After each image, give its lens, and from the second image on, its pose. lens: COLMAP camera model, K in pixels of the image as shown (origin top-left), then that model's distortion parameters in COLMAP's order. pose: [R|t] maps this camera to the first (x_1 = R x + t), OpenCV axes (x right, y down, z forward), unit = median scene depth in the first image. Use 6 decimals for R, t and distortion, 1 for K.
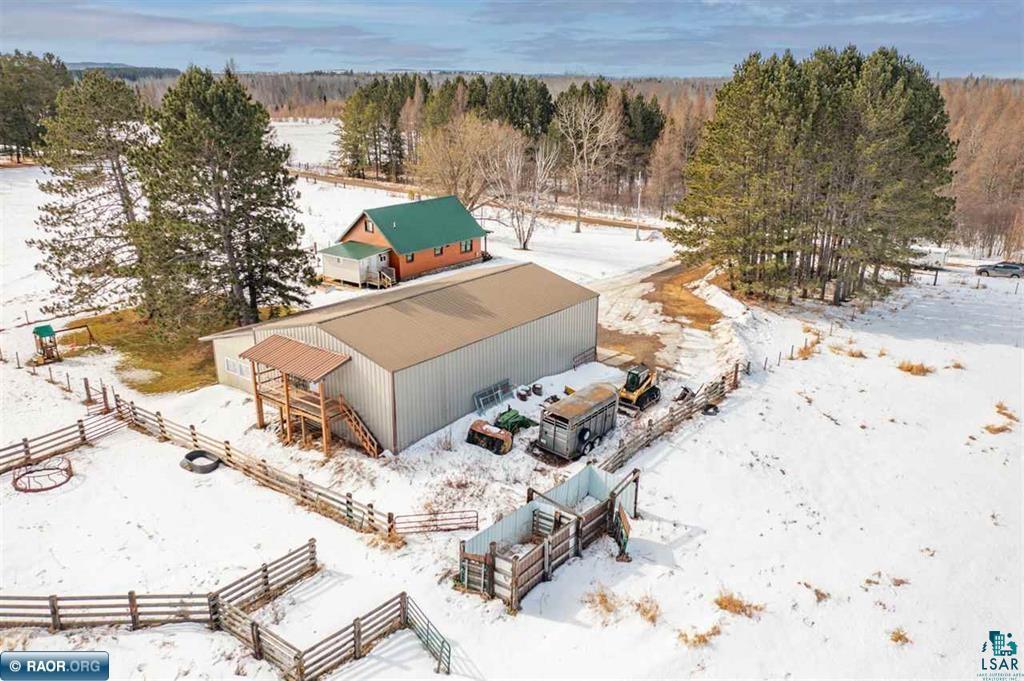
lens RADIAL K [[791.6, 0, 512.0], [0, 791.6, 340.5], [0, 0, 1]] dist [-0.019024, -0.000410]
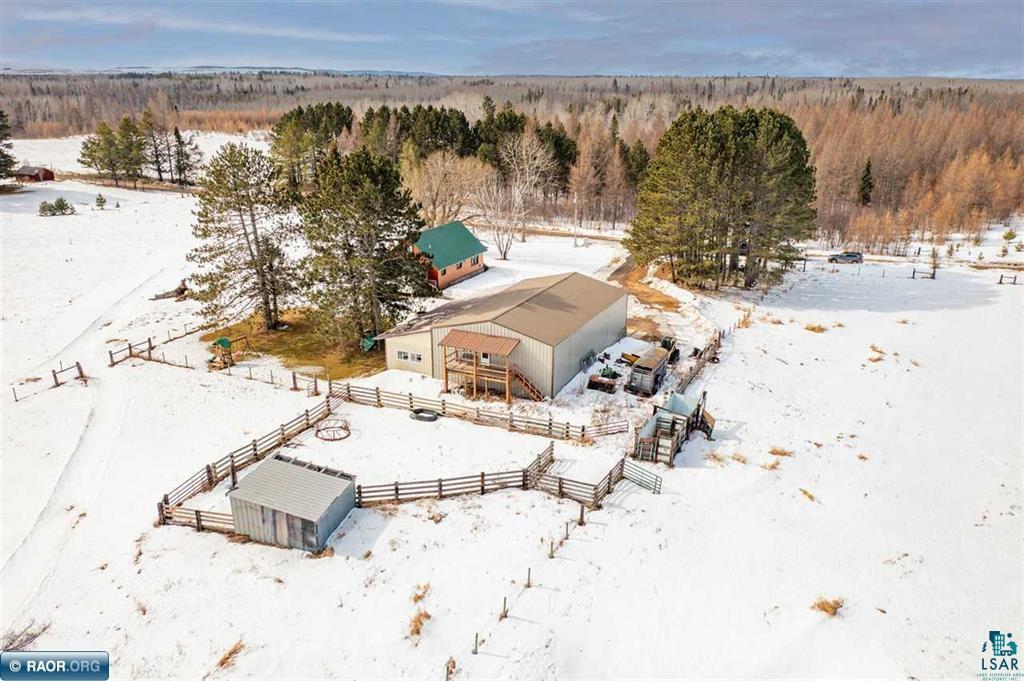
lens RADIAL K [[791.6, 0, 512.0], [0, 791.6, 340.5], [0, 0, 1]] dist [-0.019024, -0.000410]
pose [[0.977153, -0.068417, 0.201223, -0.349744], [0.067736, 0.997650, 0.010279, 0.003123], [-0.201454, 0.003586, 0.979491, -0.356945]]
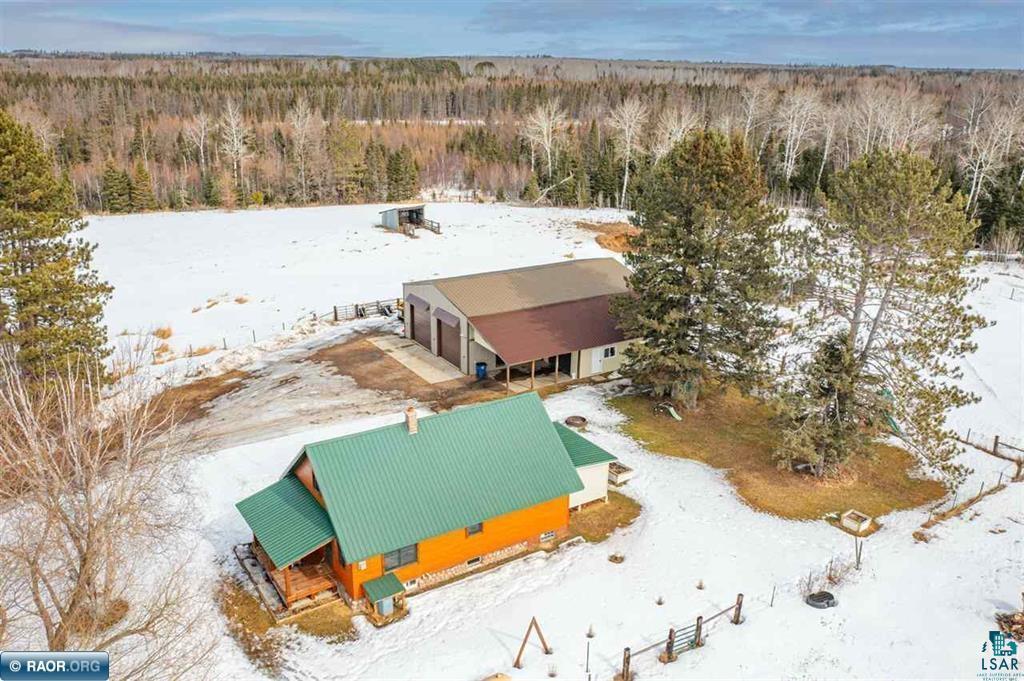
lens RADIAL K [[791.6, 0, 512.0], [0, 791.6, 340.5], [0, 0, 1]] dist [-0.019024, -0.000410]
pose [[-0.947041, -0.119201, 0.298168, -0.391521], [0.083166, 0.805815, 0.586298, -0.620508], [-0.310156, 0.580046, -0.753226, 1.675115]]
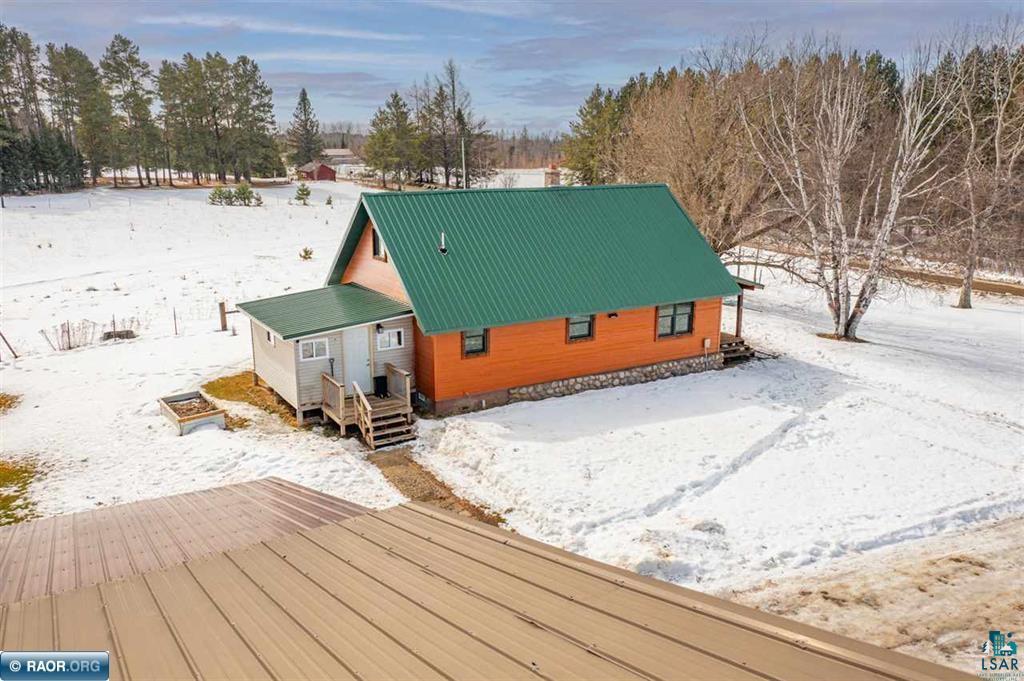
lens RADIAL K [[791.6, 0, 512.0], [0, 791.6, 340.5], [0, 0, 1]] dist [-0.019024, -0.000410]
pose [[0.929174, 0.078299, -0.361255, 0.004130], [-0.108736, 0.991965, -0.064676, -0.103685], [0.353288, 0.099376, 0.930221, 0.848277]]
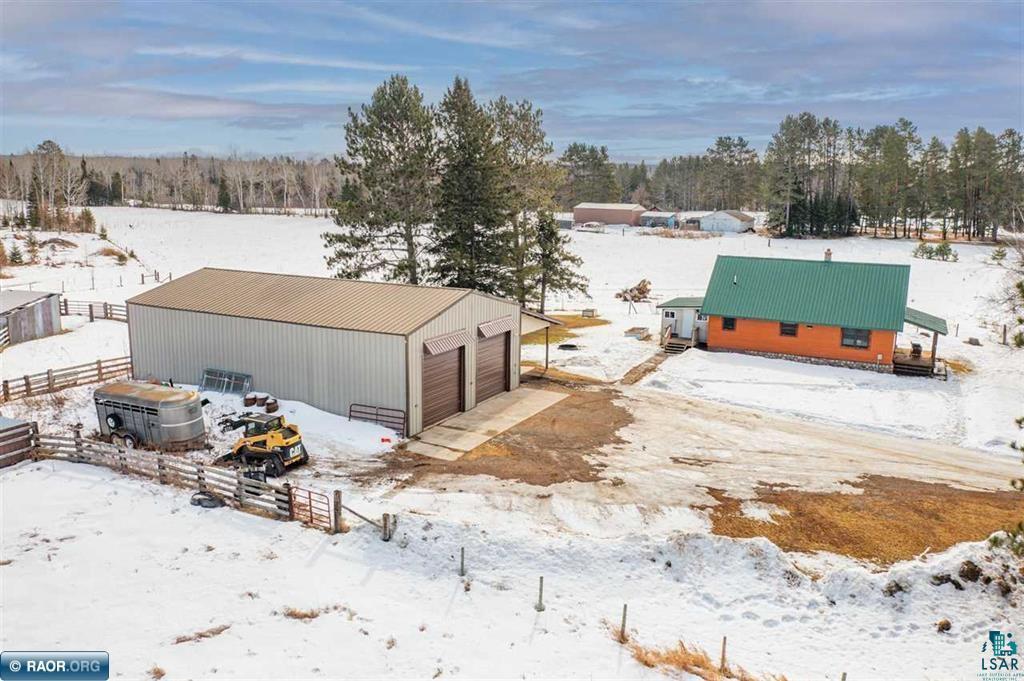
lens RADIAL K [[791.6, 0, 512.0], [0, 791.6, 340.5], [0, 0, 1]] dist [-0.019024, -0.000410]
pose [[0.178904, 0.180304, -0.967204, 0.652454], [-0.319969, 0.940287, 0.116102, -0.133372], [0.930383, 0.288704, 0.225912, 0.786004]]
